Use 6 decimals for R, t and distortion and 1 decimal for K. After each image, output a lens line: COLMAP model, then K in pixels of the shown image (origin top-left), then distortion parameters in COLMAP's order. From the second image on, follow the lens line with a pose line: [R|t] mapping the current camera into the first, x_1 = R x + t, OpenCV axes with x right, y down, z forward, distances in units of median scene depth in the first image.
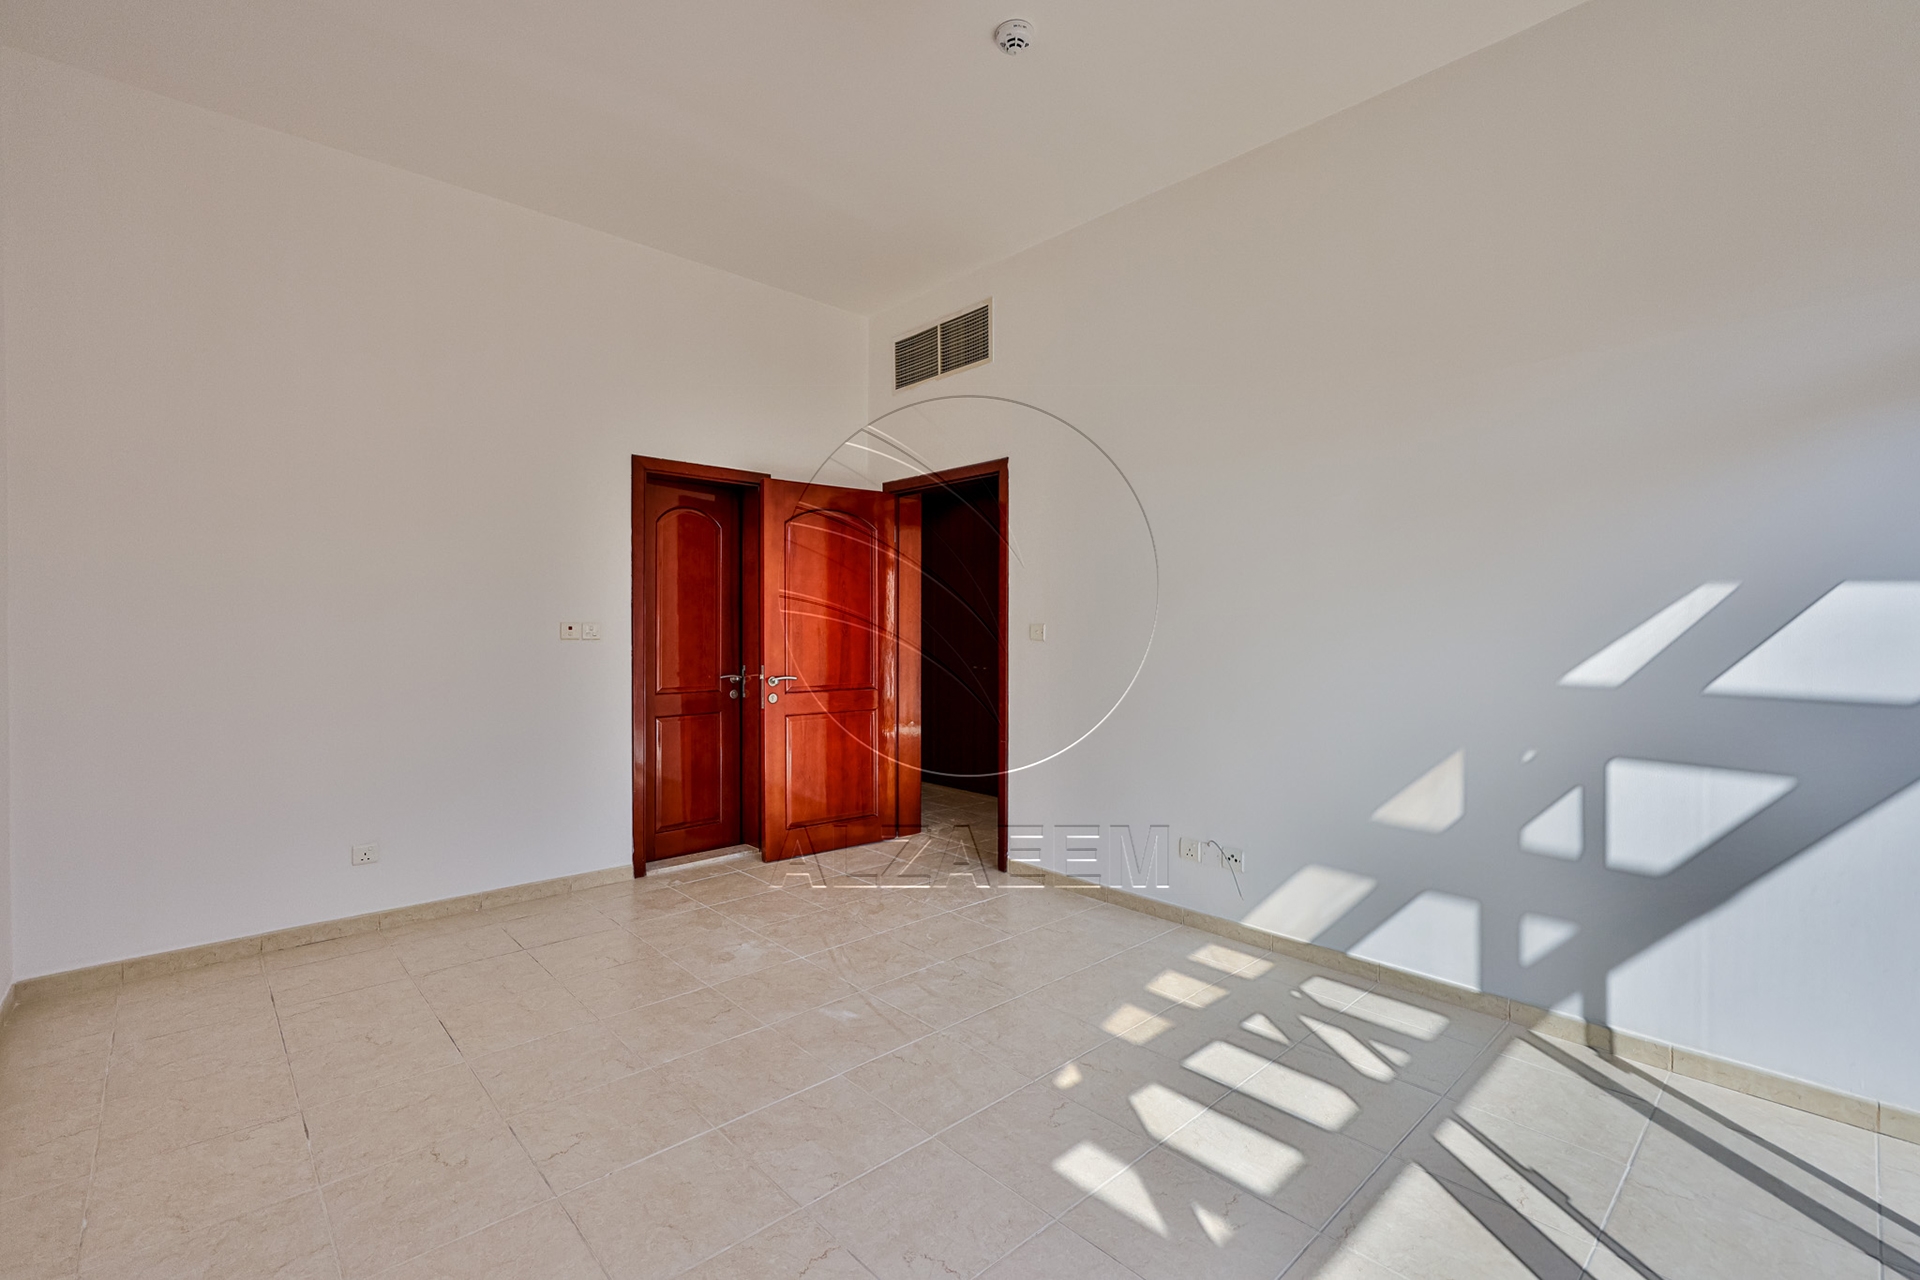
lens RADIAL K [[819.8, 0, 951.8], [0, 819.8, 647.8], [0, 0, 1]] dist [-0.000013, -0.000019]
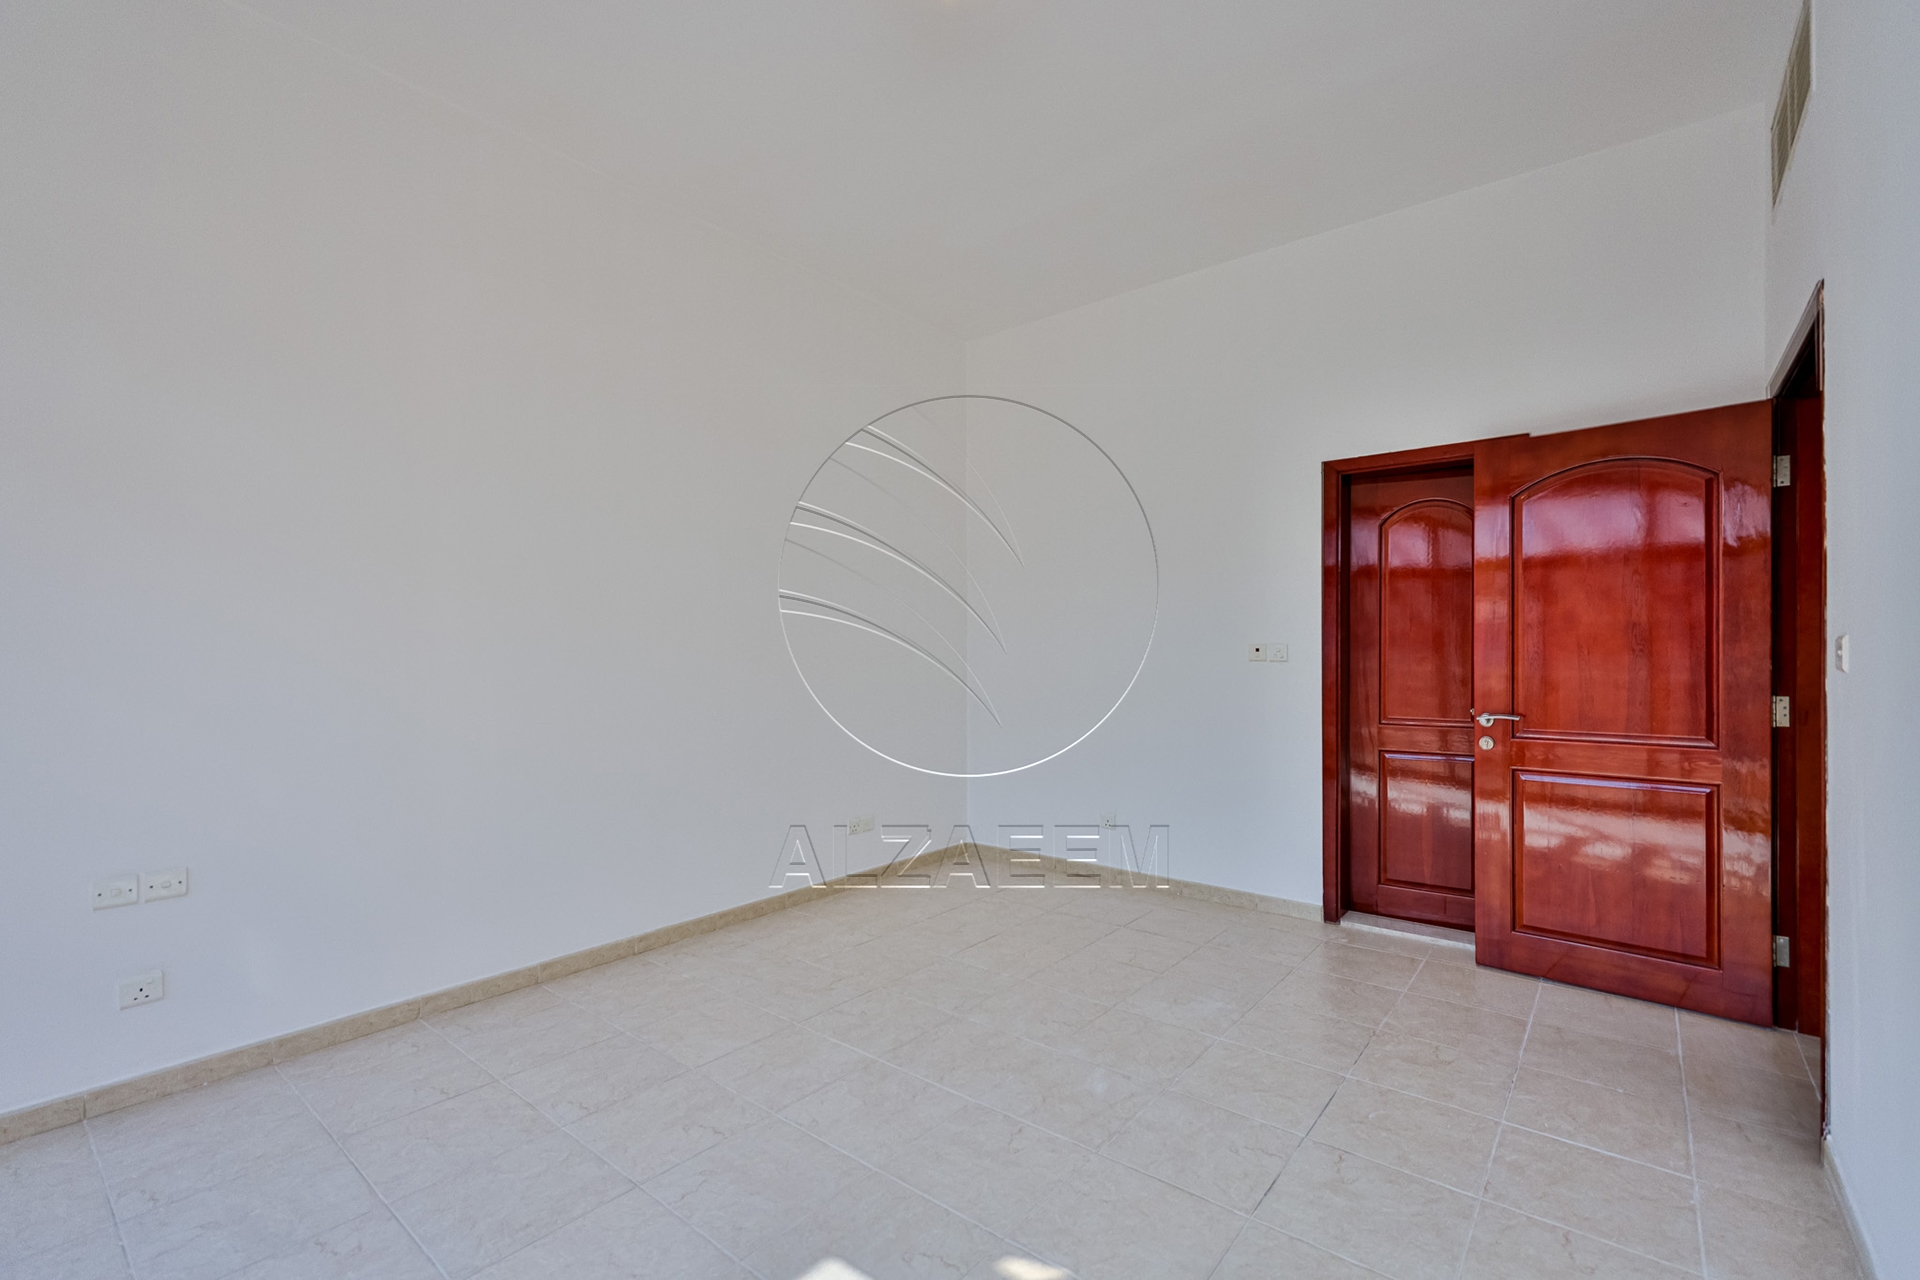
lens RADIAL K [[819.8, 0, 951.8], [0, 819.8, 647.8], [0, 0, 1]] dist [-0.000013, -0.000019]
pose [[0.148589, -0.011883, -0.988828, 0.464090], [-0.015013, 0.999785, -0.014271, -0.005888], [0.988785, 0.016965, 0.148378, 0.450248]]
